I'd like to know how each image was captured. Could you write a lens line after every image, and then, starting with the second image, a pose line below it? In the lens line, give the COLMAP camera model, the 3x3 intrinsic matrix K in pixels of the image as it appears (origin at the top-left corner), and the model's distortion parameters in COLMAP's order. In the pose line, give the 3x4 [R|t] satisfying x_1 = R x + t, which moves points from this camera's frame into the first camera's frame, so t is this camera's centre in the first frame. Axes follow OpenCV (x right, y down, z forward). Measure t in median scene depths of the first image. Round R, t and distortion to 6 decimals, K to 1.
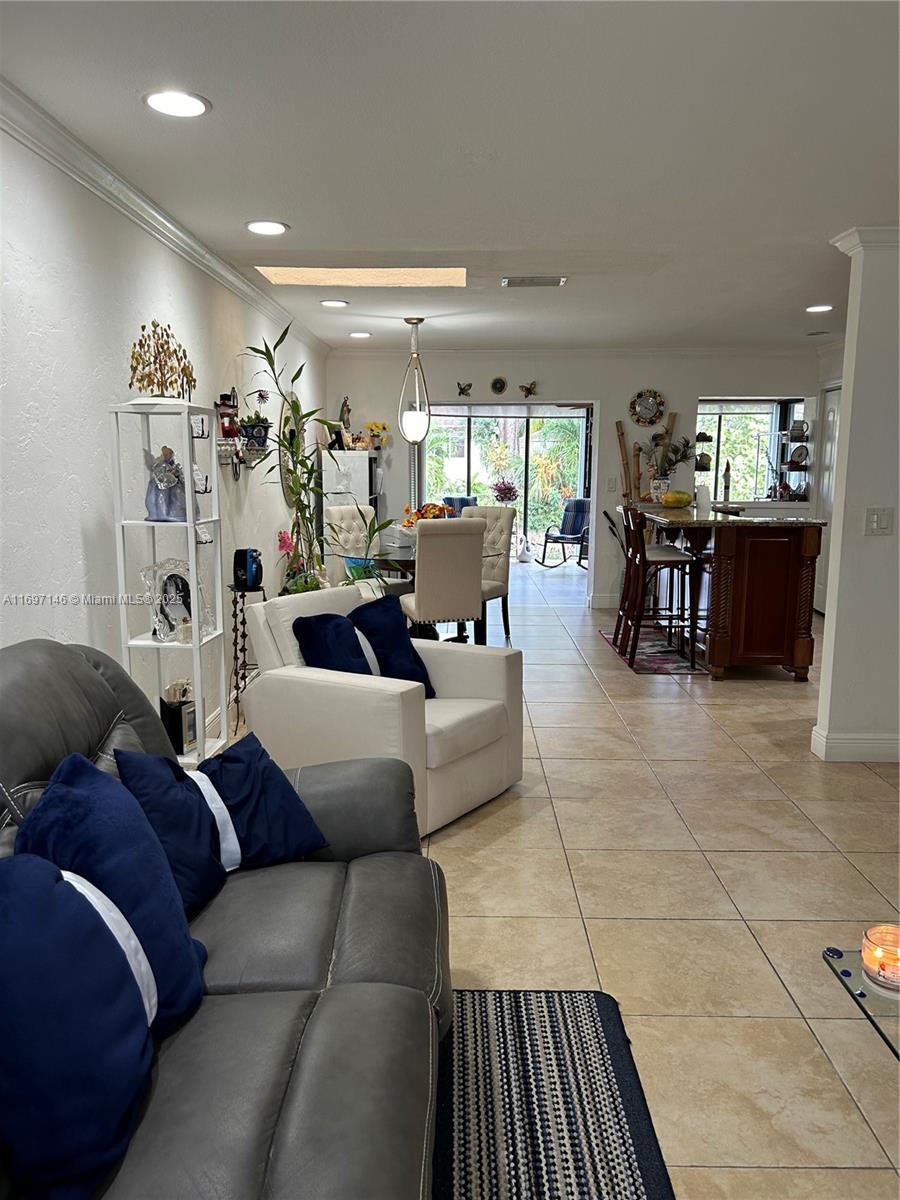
lens RADIAL K [[903.6, 0, 450.2], [0, 903.6, 617.8], [0, 0, 1]] dist [0.079036, -0.108478]
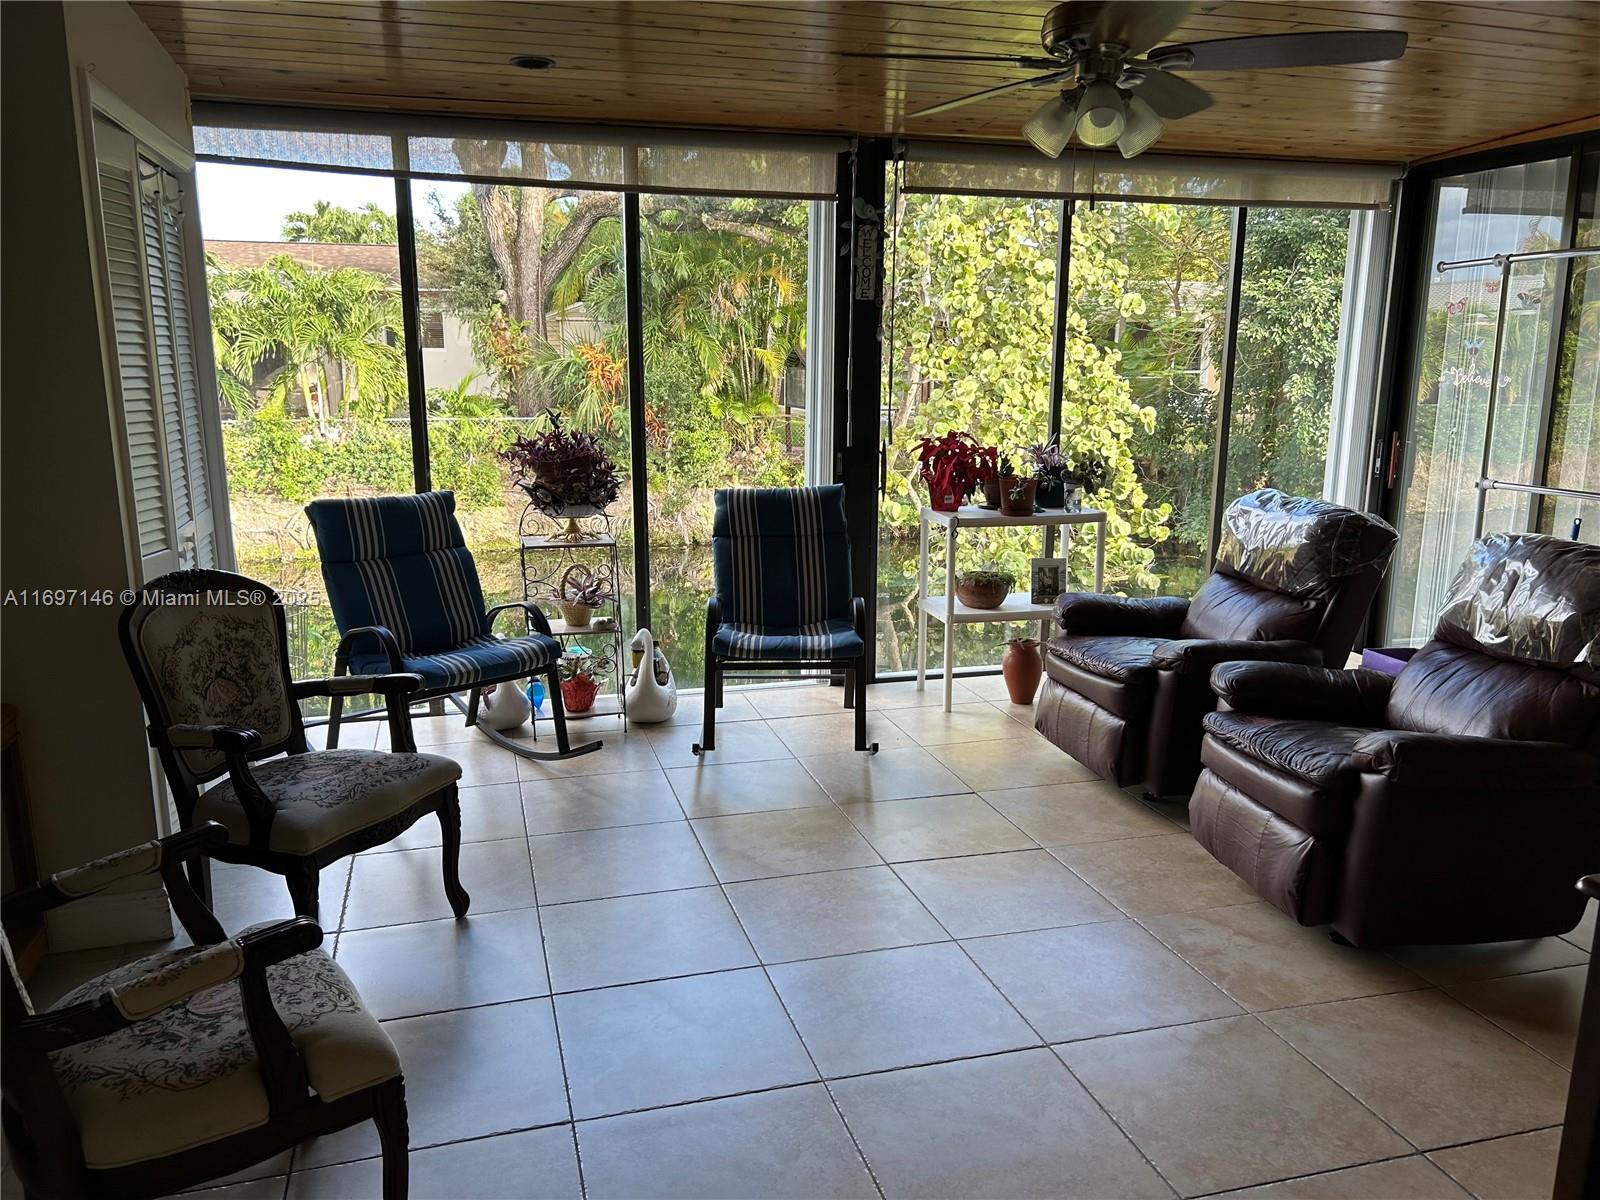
lens RADIAL K [[1204.8, 0, 793.9], [0, 1204.8, 608.0], [0, 0, 1]] dist [0.079036, -0.108478]
pose [[0.960780, -0.069114, 0.268561, 0.054690], [0.060206, 0.997332, 0.041274, -0.214803], [-0.270697, -0.023486, 0.962378, 1.264001]]
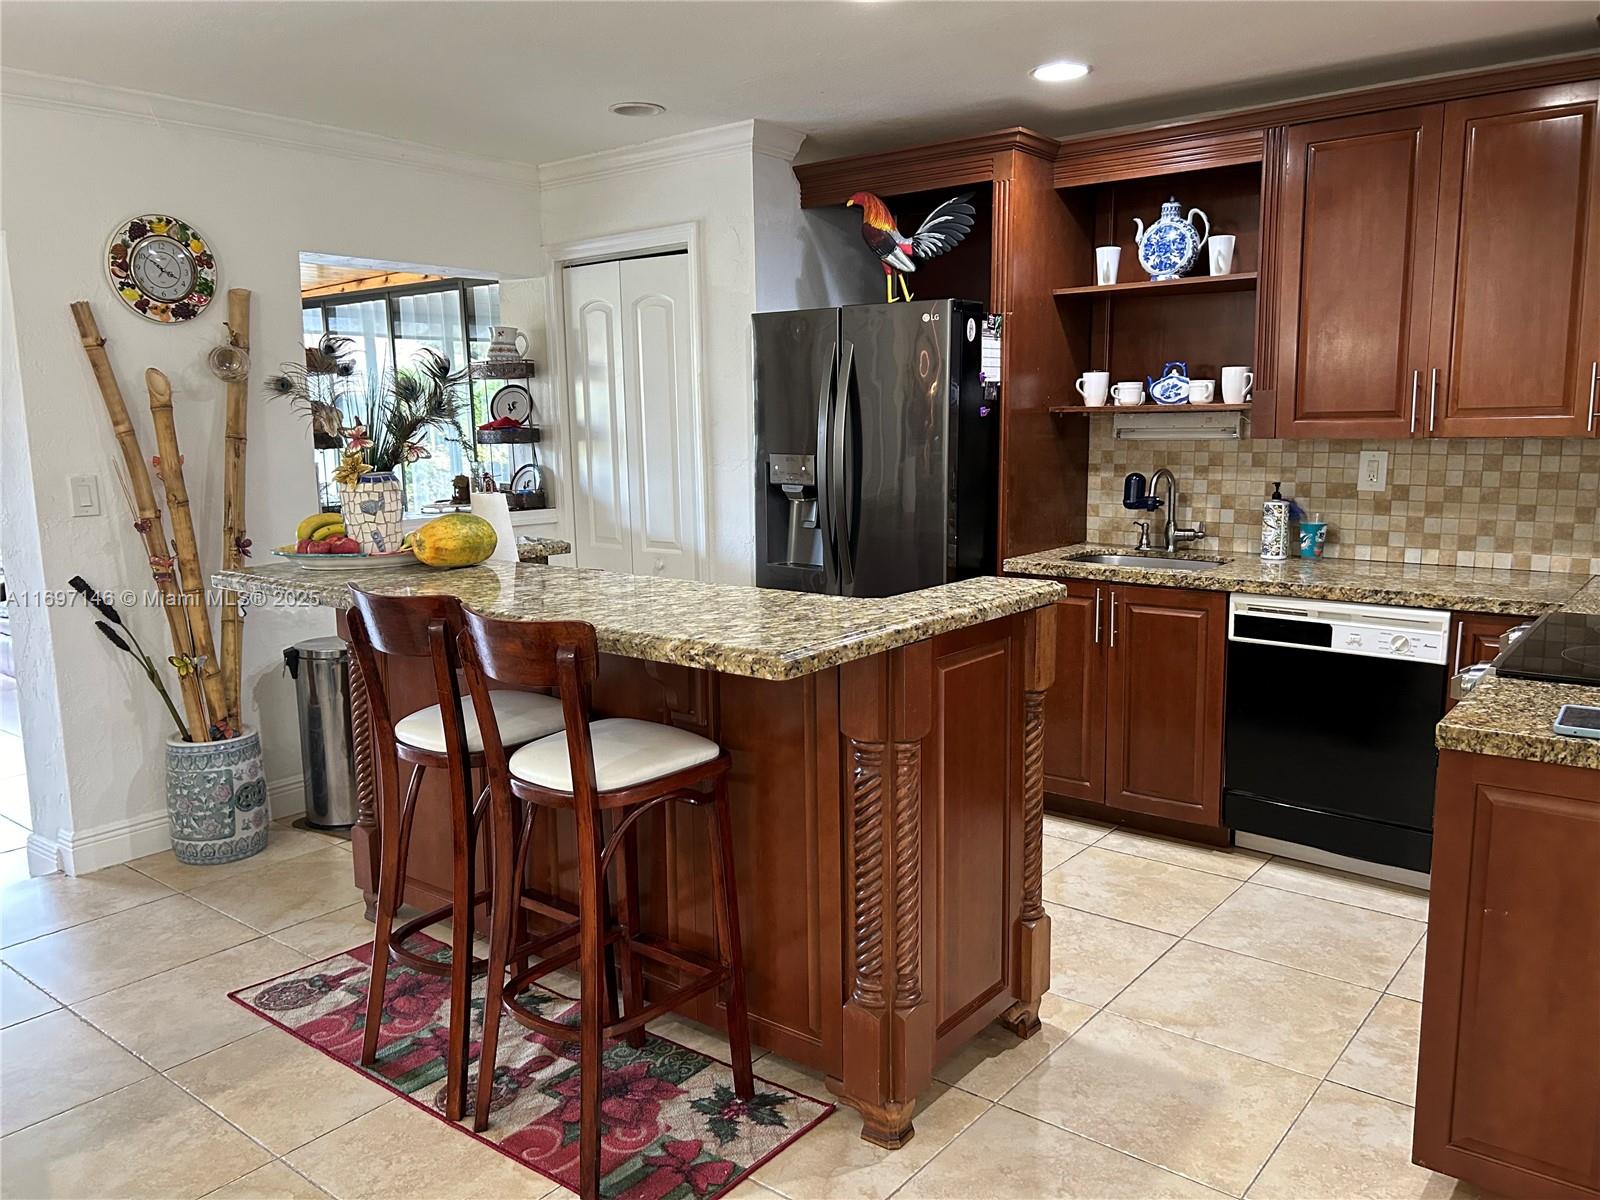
lens RADIAL K [[1204.8, 0, 793.9], [0, 1204.8, 608.0], [0, 0, 1]] dist [0.079036, -0.108478]
pose [[0.620175, -0.138798, 0.772086, -0.009833], [0.152197, 0.986810, 0.055147, -0.092779], [-0.769557, 0.083308, 0.633120, 0.528913]]
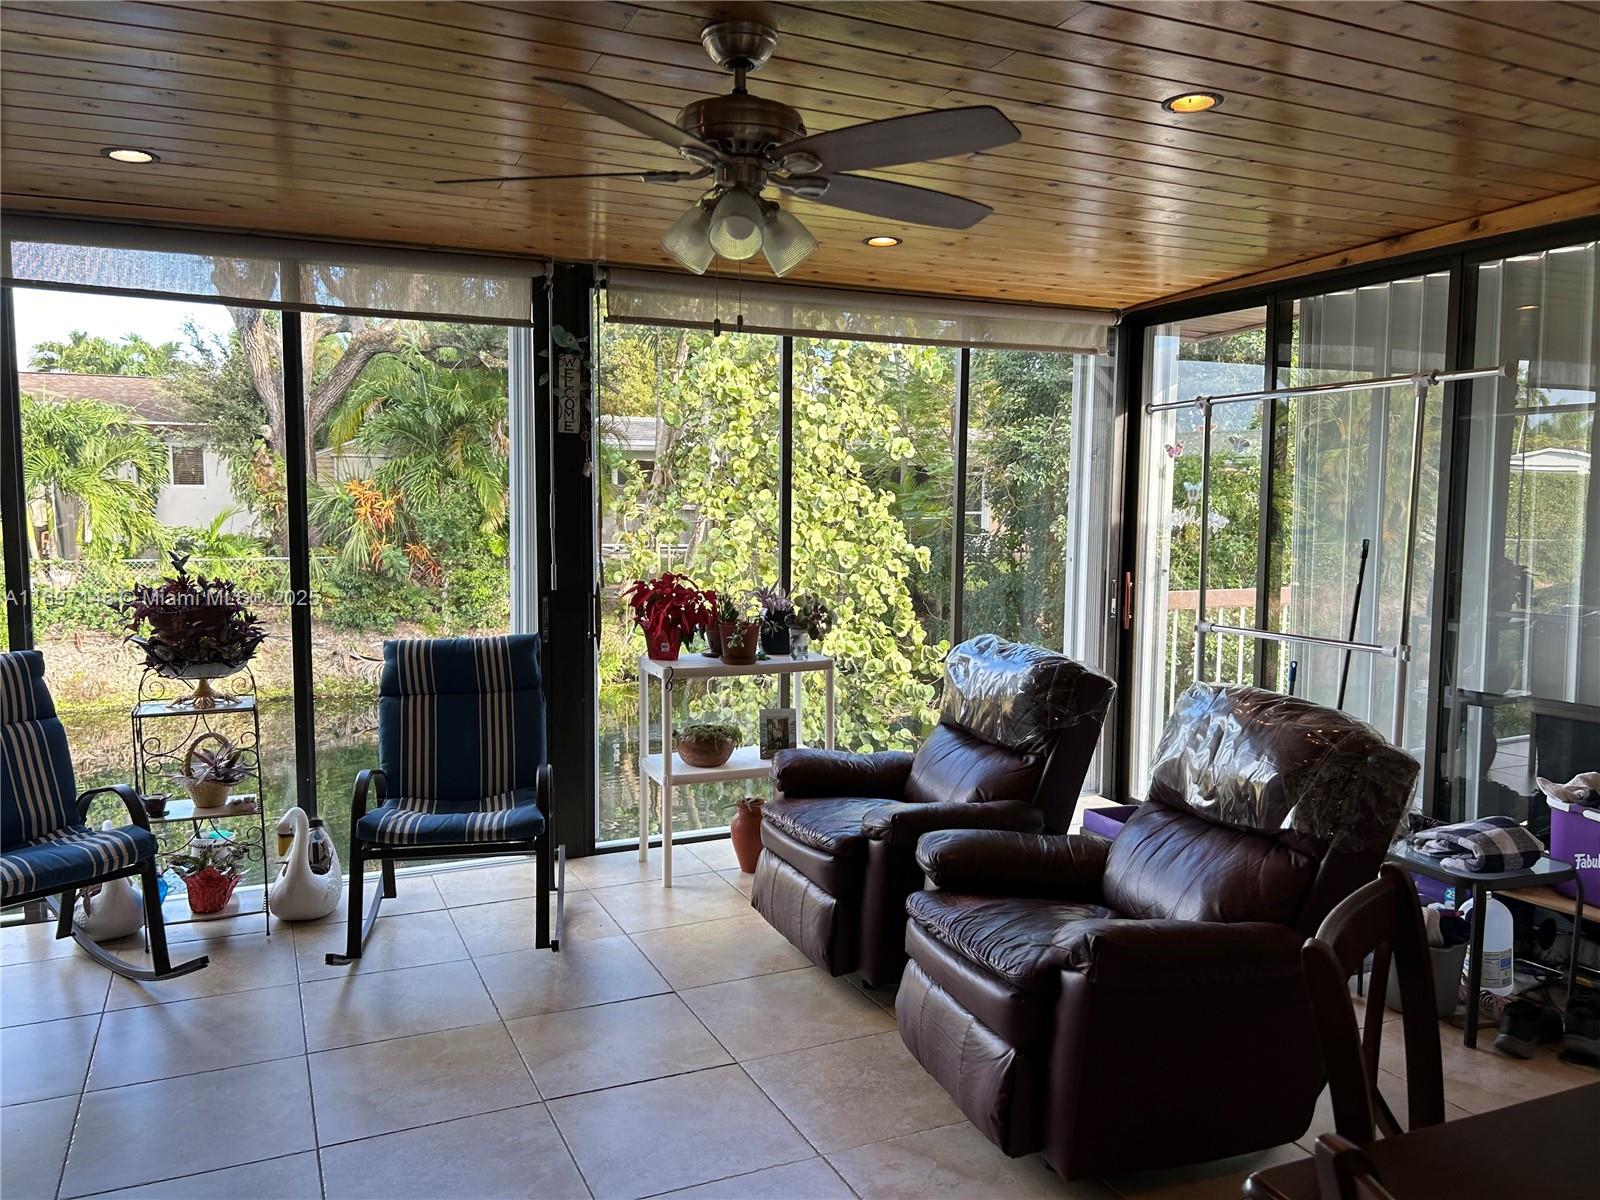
lens RADIAL K [[1204.8, 0, 793.9], [0, 1204.8, 608.0], [0, 0, 1]] dist [0.079036, -0.108478]
pose [[0.905482, -0.047125, 0.421760, 0.132729], [0.079778, 0.994999, -0.060102, -0.220810], [-0.416818, 0.088069, 0.904713, 1.311099]]
